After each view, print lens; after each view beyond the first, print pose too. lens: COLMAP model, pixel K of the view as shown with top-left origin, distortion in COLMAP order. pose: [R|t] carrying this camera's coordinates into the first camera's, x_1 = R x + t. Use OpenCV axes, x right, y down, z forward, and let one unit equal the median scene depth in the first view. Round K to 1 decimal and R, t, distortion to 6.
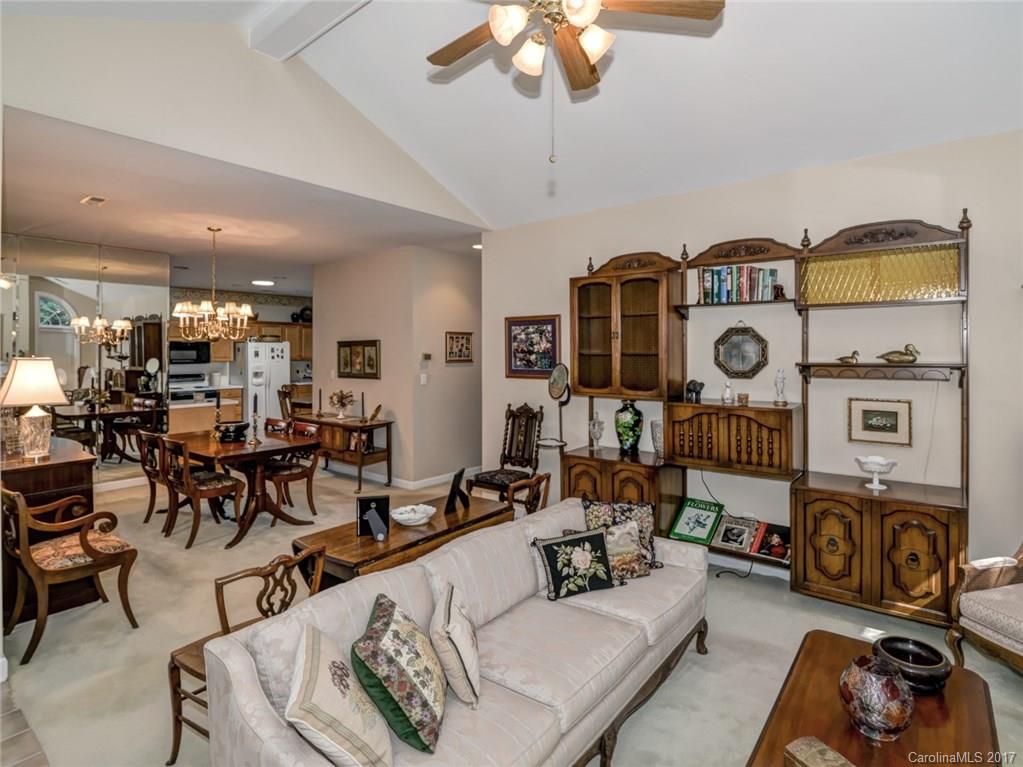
lens RADIAL K [[539.8, 0, 496.4], [0, 539.8, 358.2], [0, 0, 1]] dist [-0.009396, -0.002332]
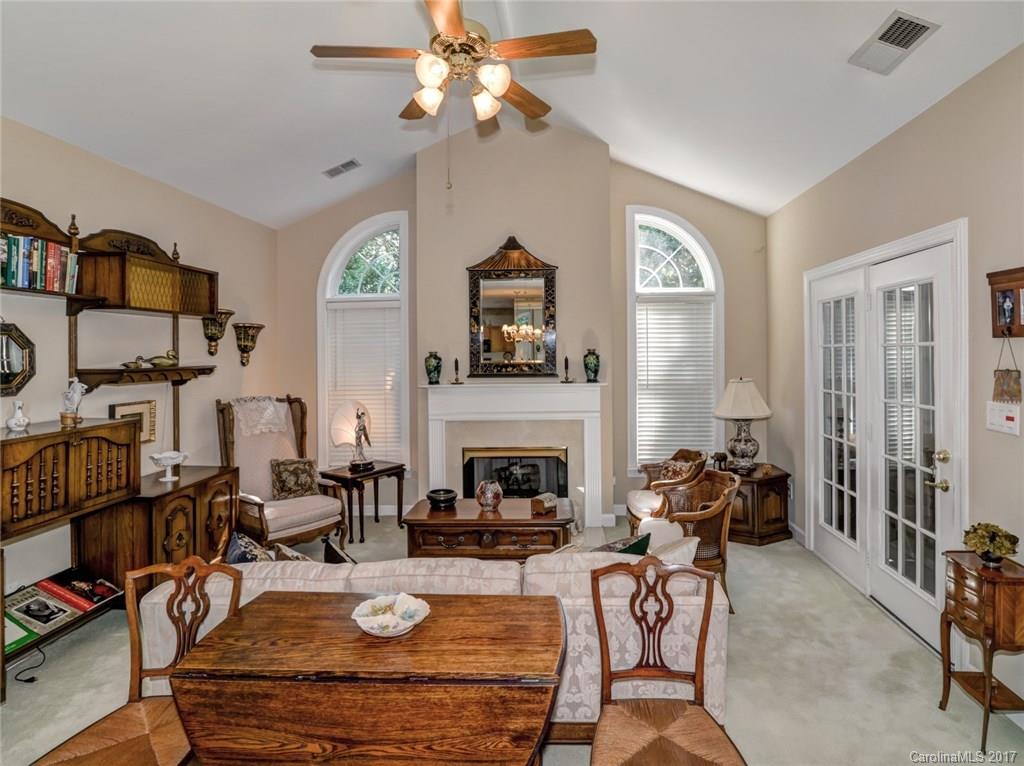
lens RADIAL K [[540.3, 0, 542.8], [0, 540.3, 362.0], [0, 0, 1]] dist [-0.009396, -0.002332]
pose [[-0.616324, -0.001856, 0.787490, -0.585576], [0.024598, 0.999464, 0.021608, -0.005432], [-0.787108, 0.032688, -0.615948, 0.982697]]
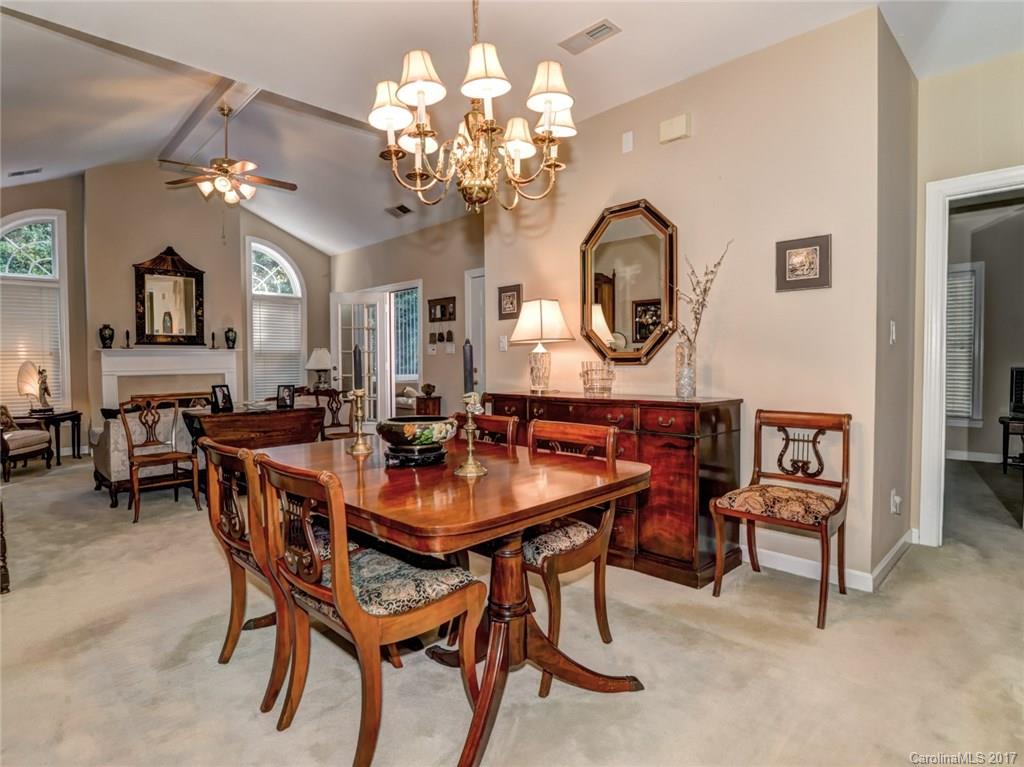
lens RADIAL K [[540.3, 0, 502.5], [0, 540.3, 387.4], [0, 0, 1]] dist [-0.009396, -0.002332]
pose [[-0.993852, 0.002615, 0.110683, -0.890242], [0.010285, 0.997578, 0.068785, 0.096957], [-0.110235, 0.069500, -0.991473, 2.073179]]
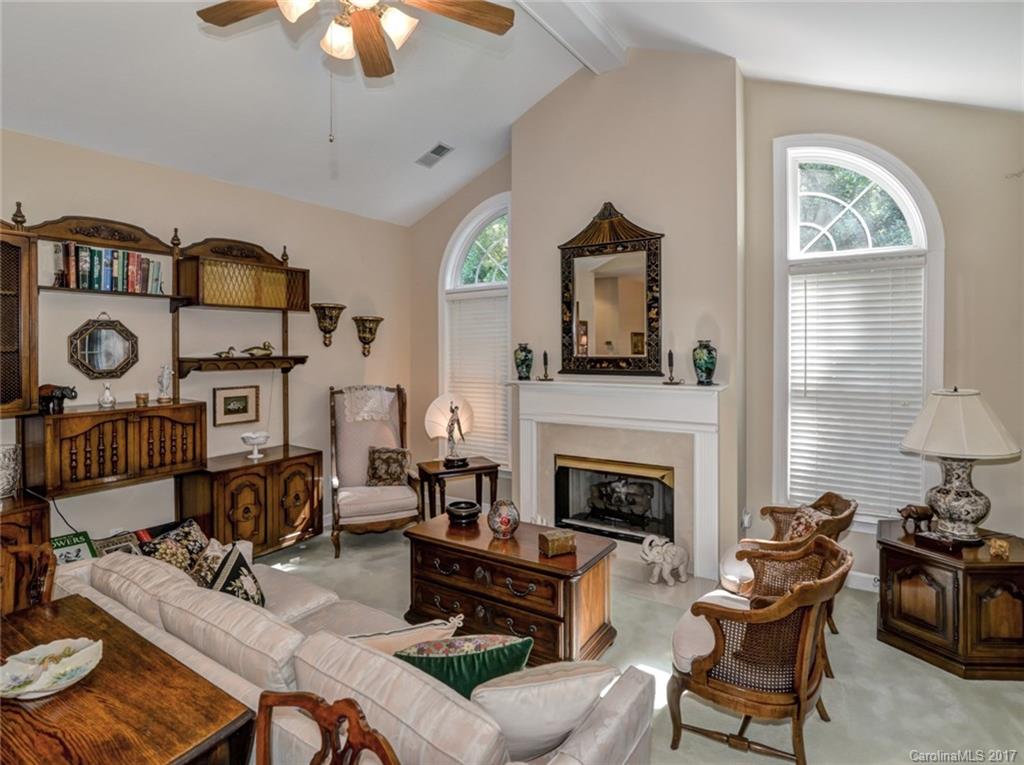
lens RADIAL K [[540.3, 0, 523.3], [0, 540.3, 356.6], [0, 0, 1]] dist [-0.009396, -0.002332]
pose [[-0.120106, -0.014222, 0.992659, -0.550750], [0.020252, 0.999654, 0.016773, 0.000903], [-0.992555, 0.022118, -0.119776, 0.488513]]
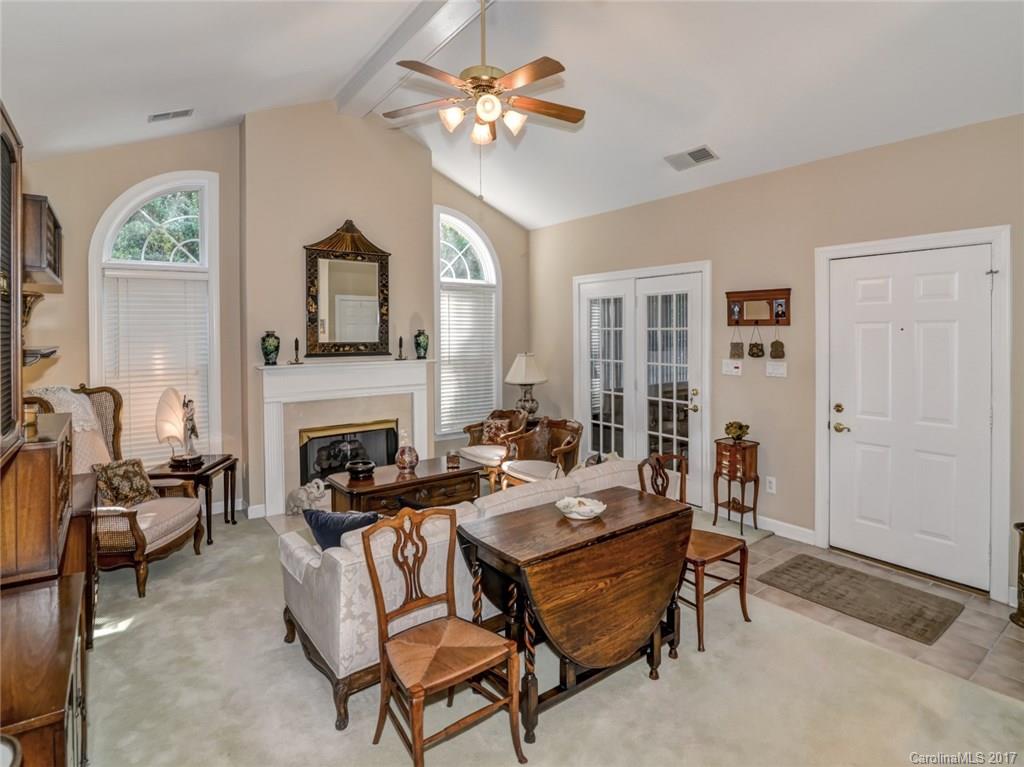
lens RADIAL K [[540.3, 0, 526.7], [0, 540.3, 352.9], [0, 0, 1]] dist [-0.009396, -0.002332]
pose [[-0.975156, 0.000432, 0.221519, -0.214173], [0.012363, 0.998546, 0.052476, -0.017273], [-0.221175, 0.053911, -0.973743, 1.504682]]
